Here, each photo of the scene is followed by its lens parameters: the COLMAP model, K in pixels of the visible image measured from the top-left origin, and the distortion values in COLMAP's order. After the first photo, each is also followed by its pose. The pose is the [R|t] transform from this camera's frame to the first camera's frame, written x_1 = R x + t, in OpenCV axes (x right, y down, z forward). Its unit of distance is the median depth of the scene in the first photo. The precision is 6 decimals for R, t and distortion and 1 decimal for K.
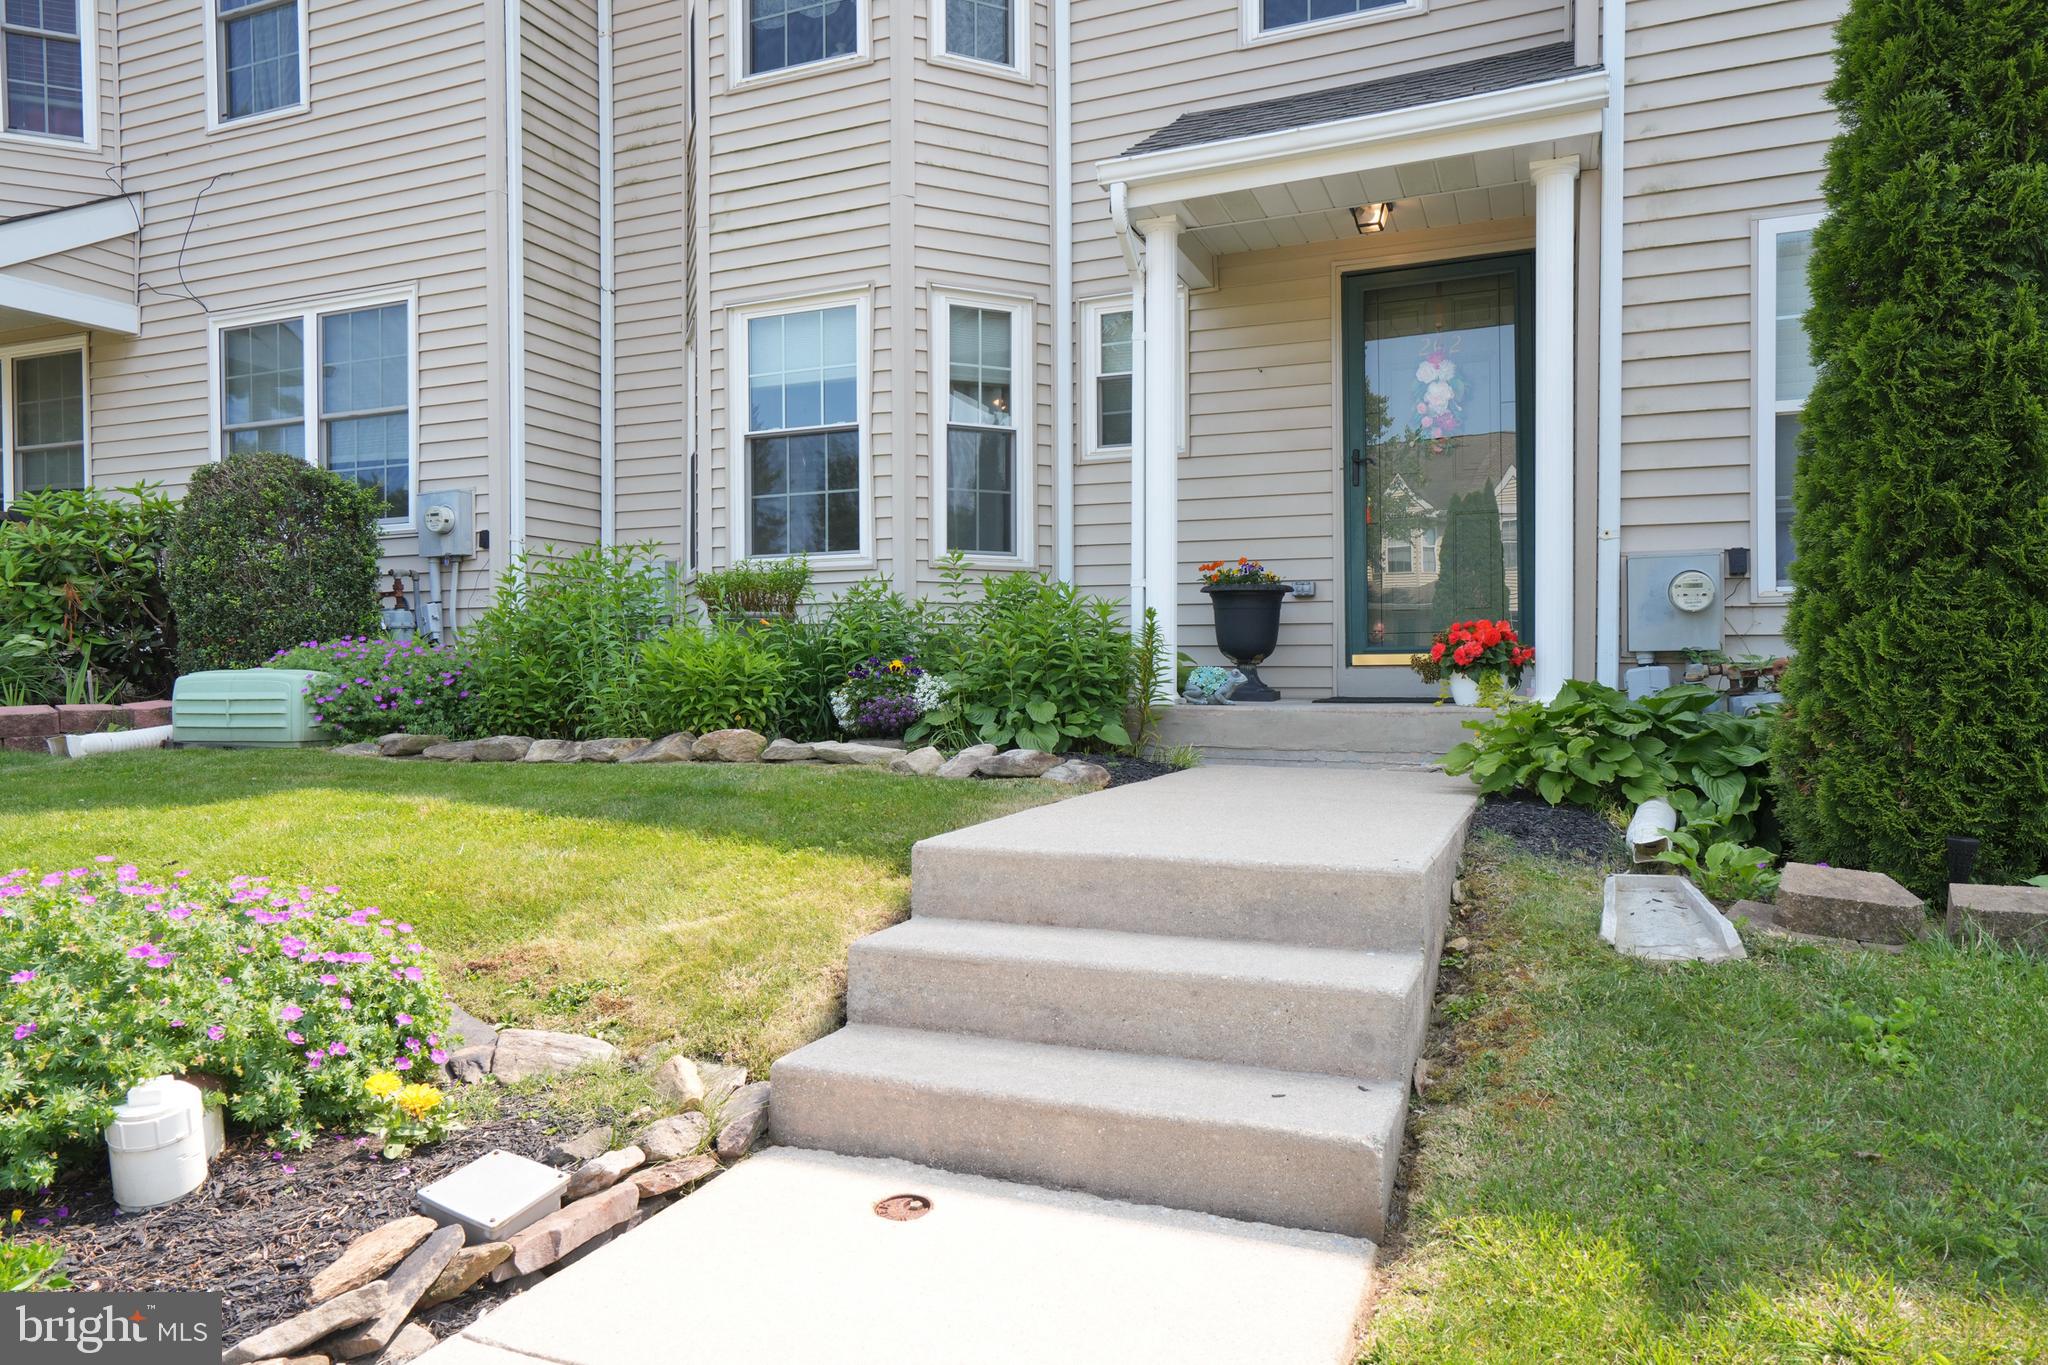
lens RADIAL K [[1299.9, 0, 1024.0], [0, 1299.9, 682.5], [0, 0, 1]] dist [-0.025744, 0.040215]
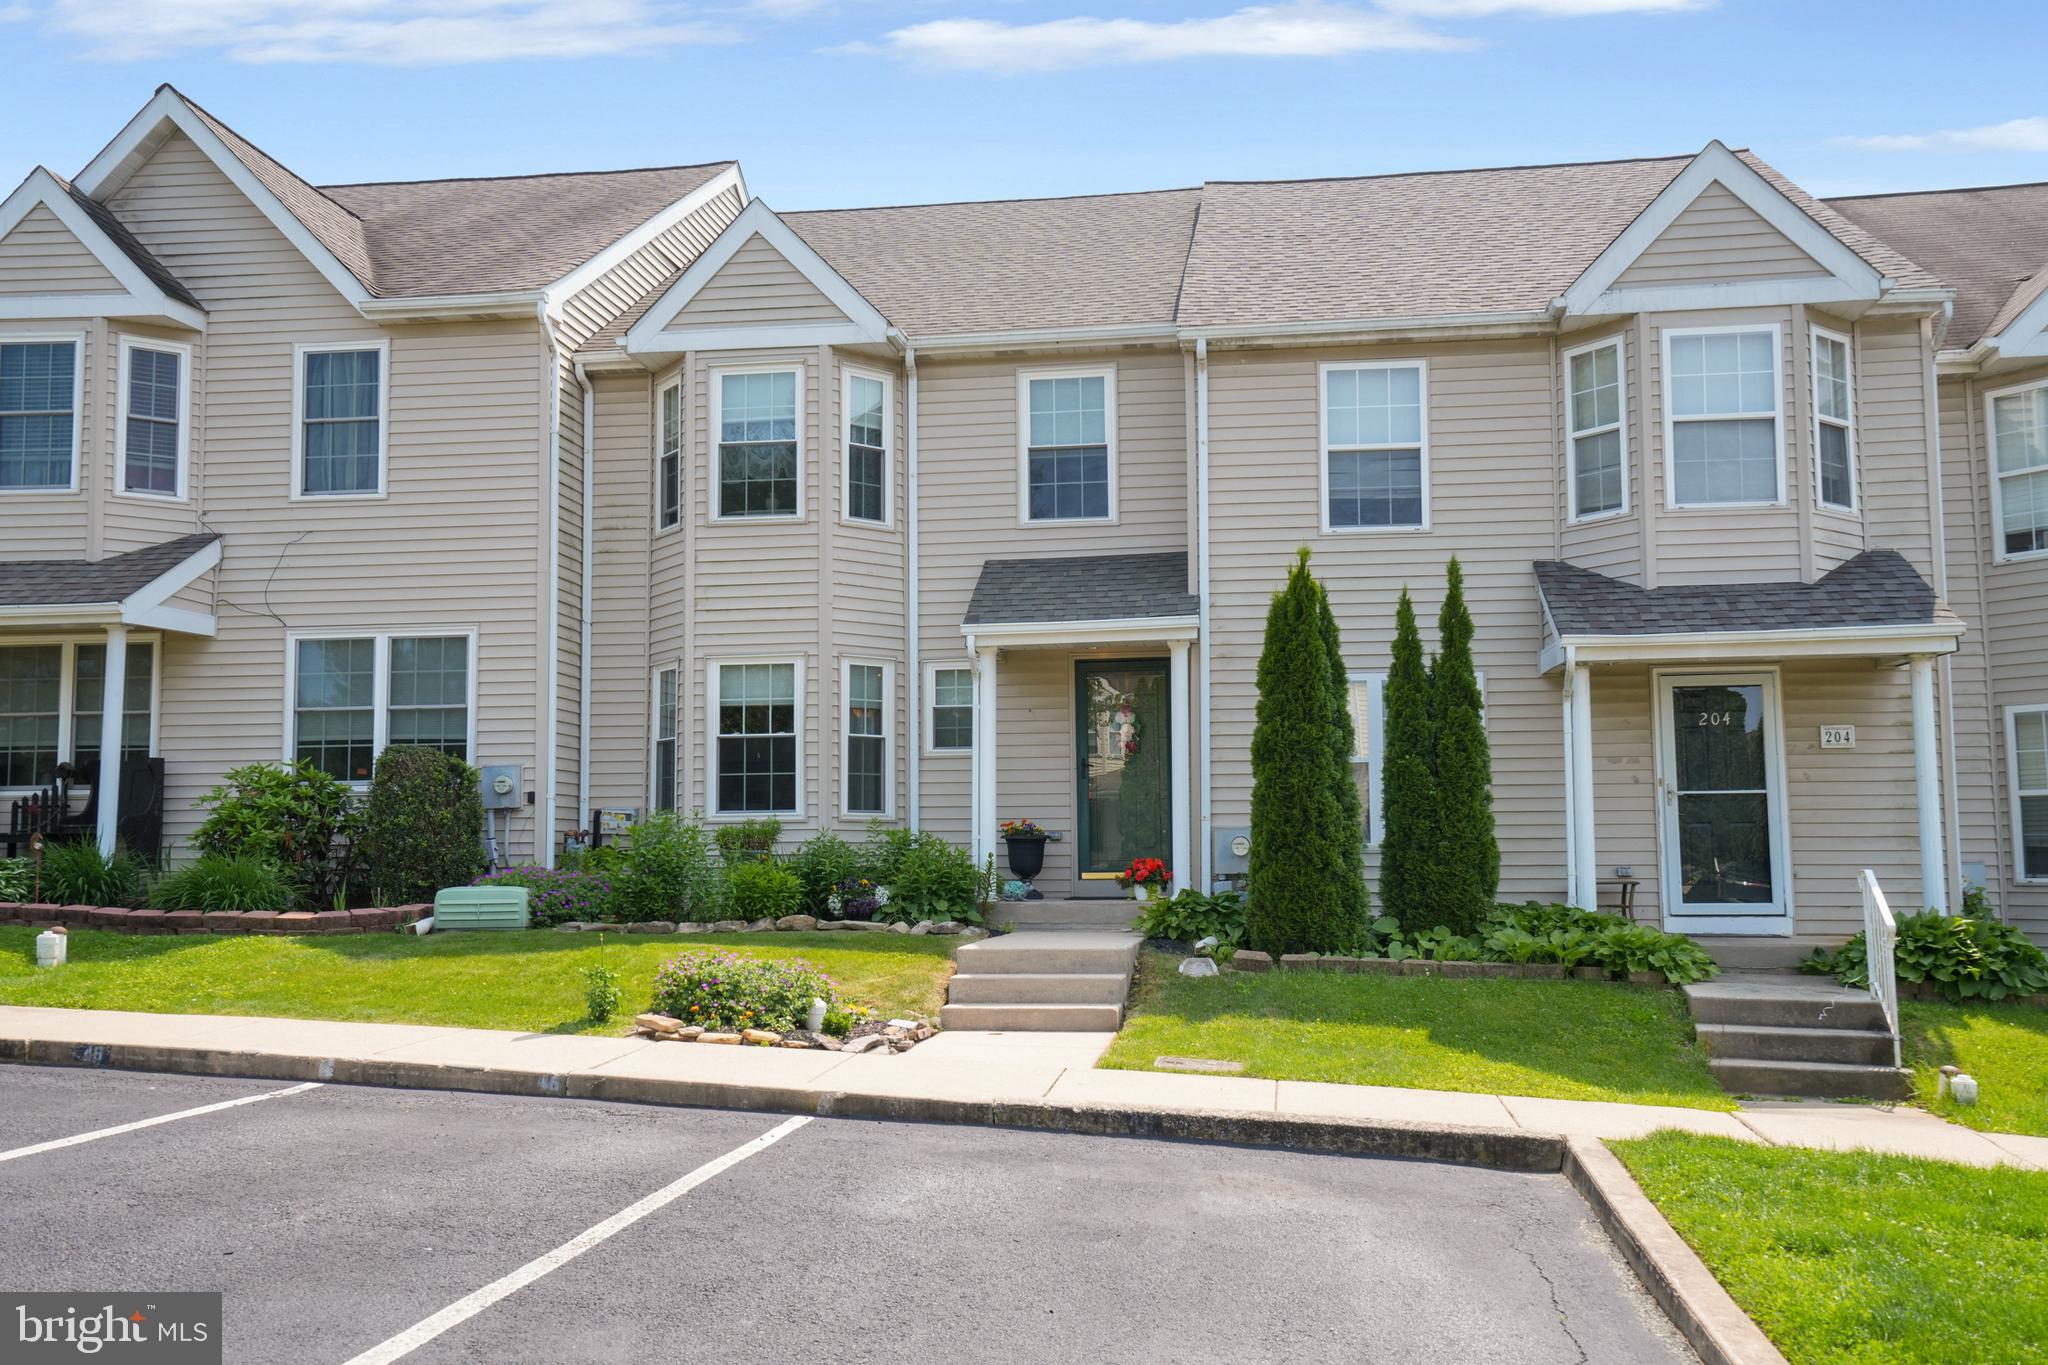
lens RADIAL K [[1871.2, 0, 1024.0], [0, 1871.2, 682.5], [0, 0, 1]] dist [0.050238, 0.006545]
pose [[0.967461, 0.021534, 0.252103, -0.515510], [0.004739, 0.994655, -0.103144, -0.017859], [-0.252977, 0.100983, 0.962188, -1.597268]]
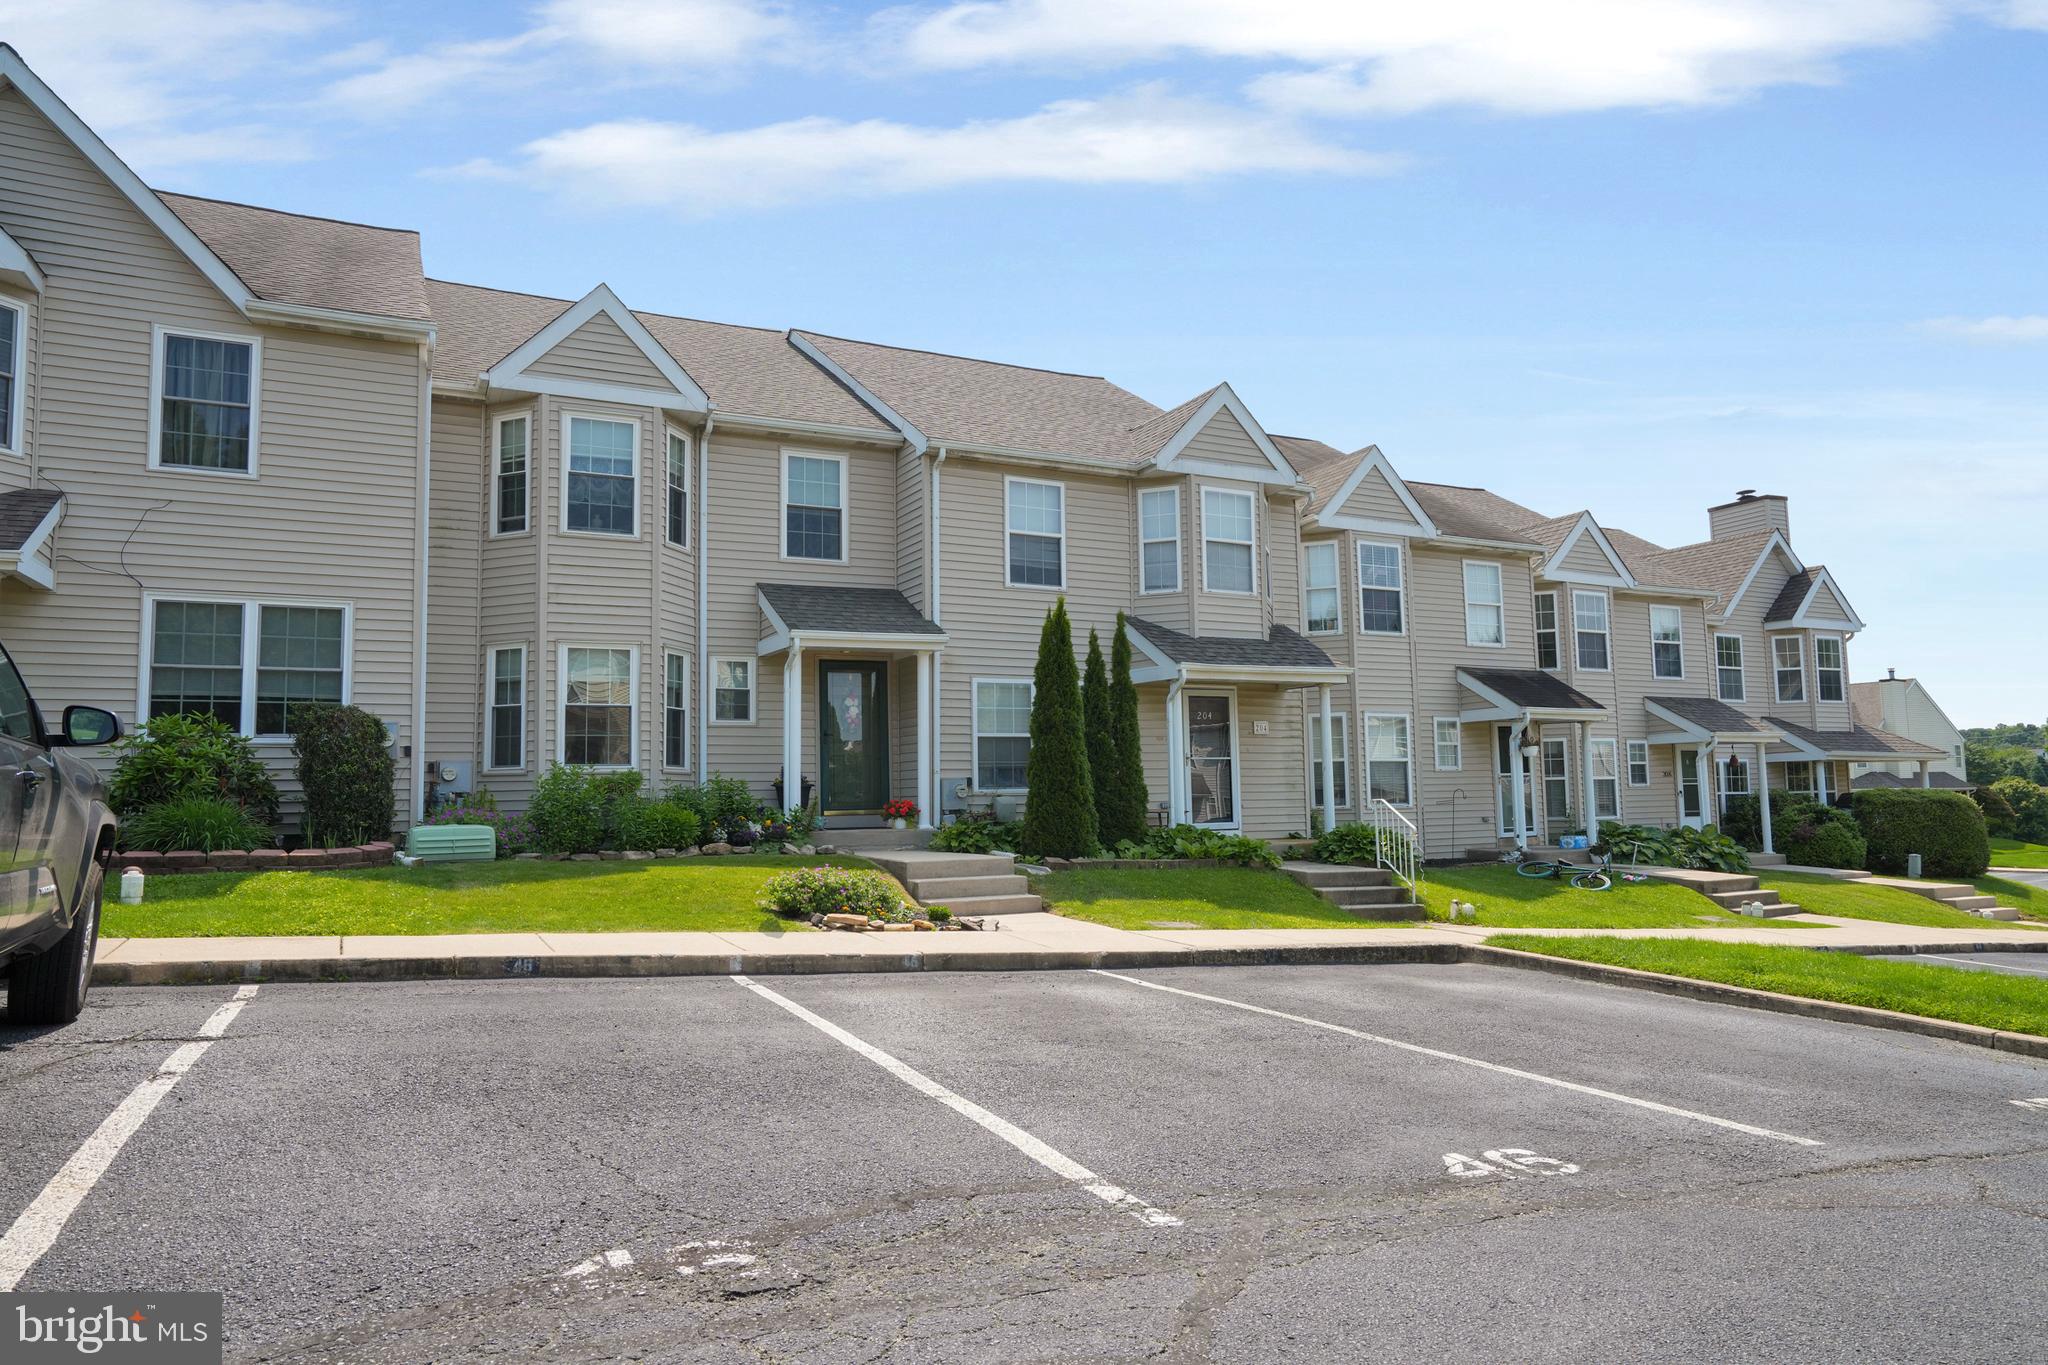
lens RADIAL K [[1299.9, 0, 1024.0], [0, 1299.9, 682.5], [0, 0, 1]] dist [-0.025744, 0.040215]
pose [[0.645070, 0.063555, 0.761475, -1.530424], [0.020871, 0.994698, -0.100701, -0.009094], [-0.763838, 0.080852, 0.640324, -0.992391]]
